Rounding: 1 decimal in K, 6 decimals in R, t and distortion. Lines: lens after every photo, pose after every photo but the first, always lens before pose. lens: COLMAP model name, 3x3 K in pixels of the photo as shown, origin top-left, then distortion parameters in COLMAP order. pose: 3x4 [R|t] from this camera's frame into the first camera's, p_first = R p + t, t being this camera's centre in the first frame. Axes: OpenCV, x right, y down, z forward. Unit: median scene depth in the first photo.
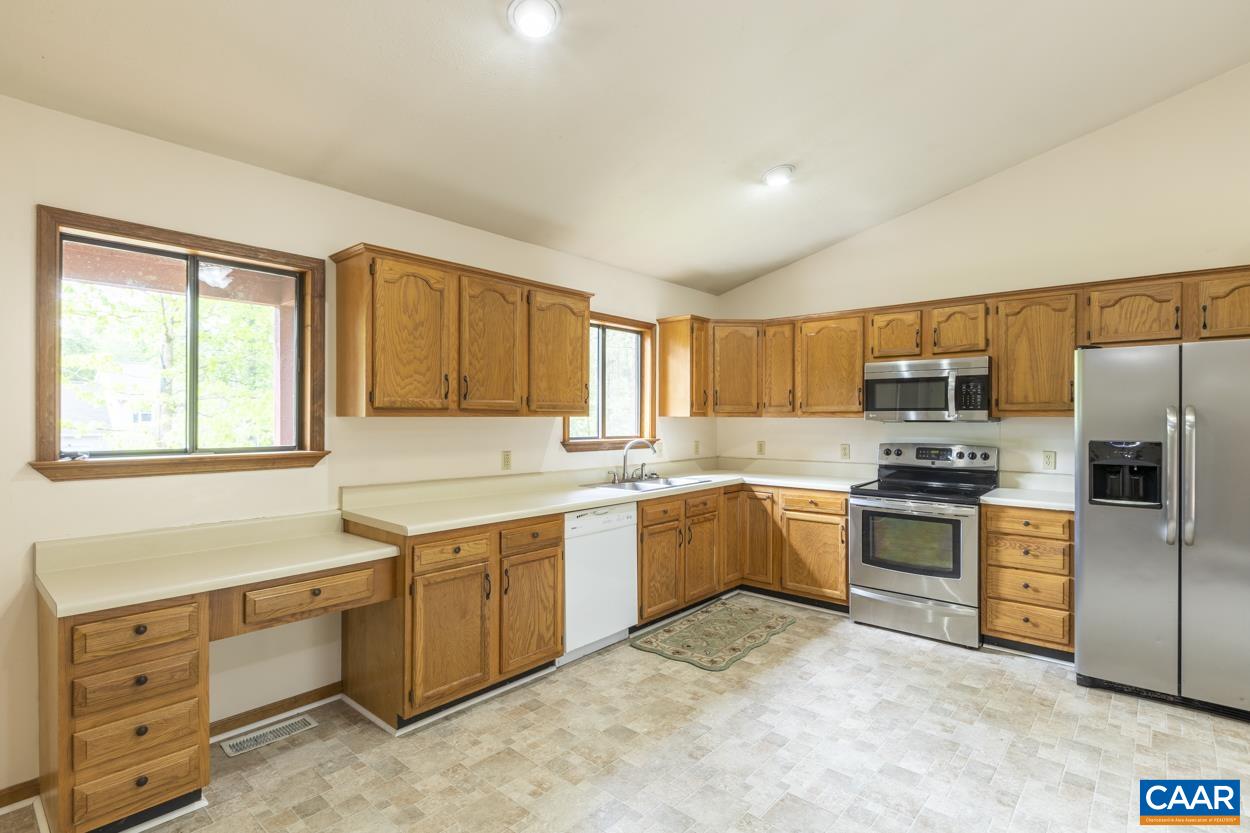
lens RADIAL K [[607.1, 0, 626.9], [0, 607.1, 418.3], [0, 0, 1]] dist [-0.001438, -0.000211]
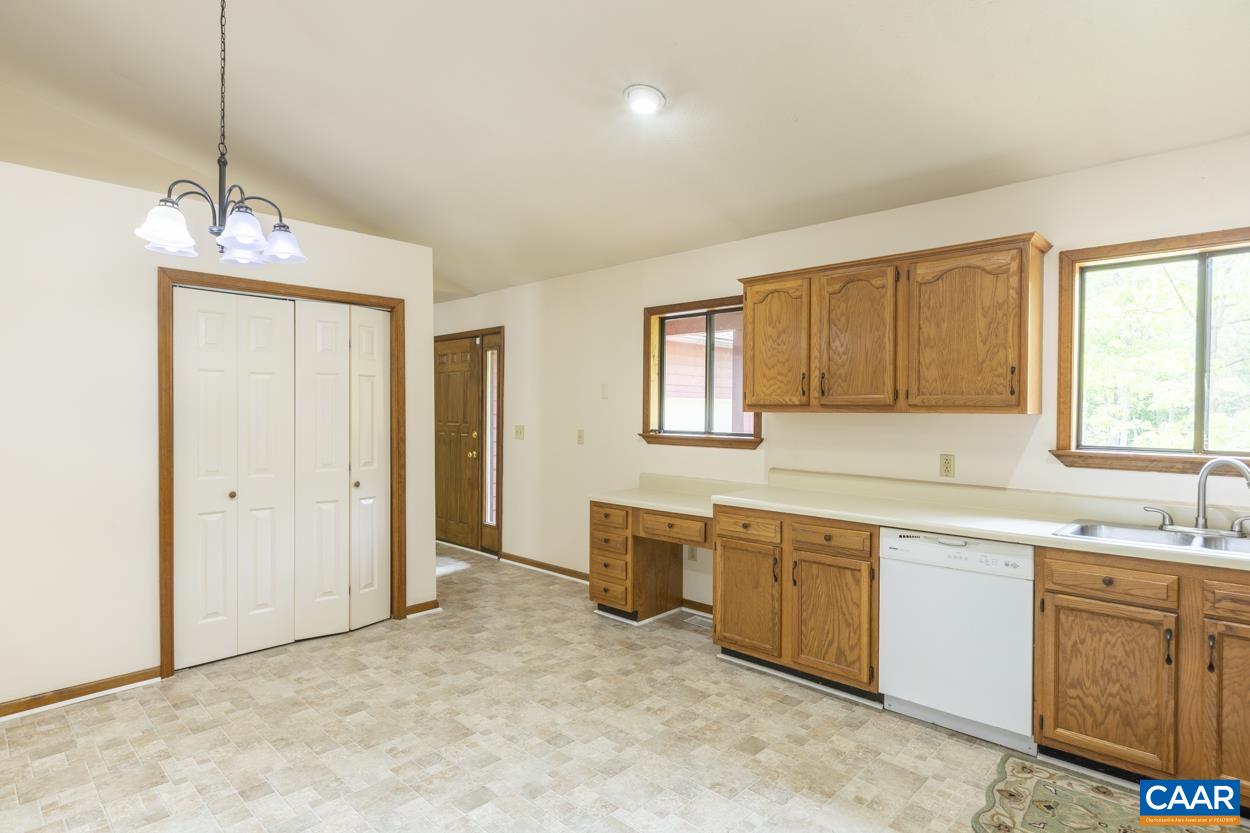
lens RADIAL K [[660.8, 0, 625.0], [0, 660.8, 416.5], [0, 0, 1]] dist [0.002243, -0.000689]
pose [[-0.046497, 0.006720, -0.998896, 0.881715], [-0.009061, 0.999933, 0.007148, -0.000804], [0.998877, 0.009384, -0.046433, 0.725452]]
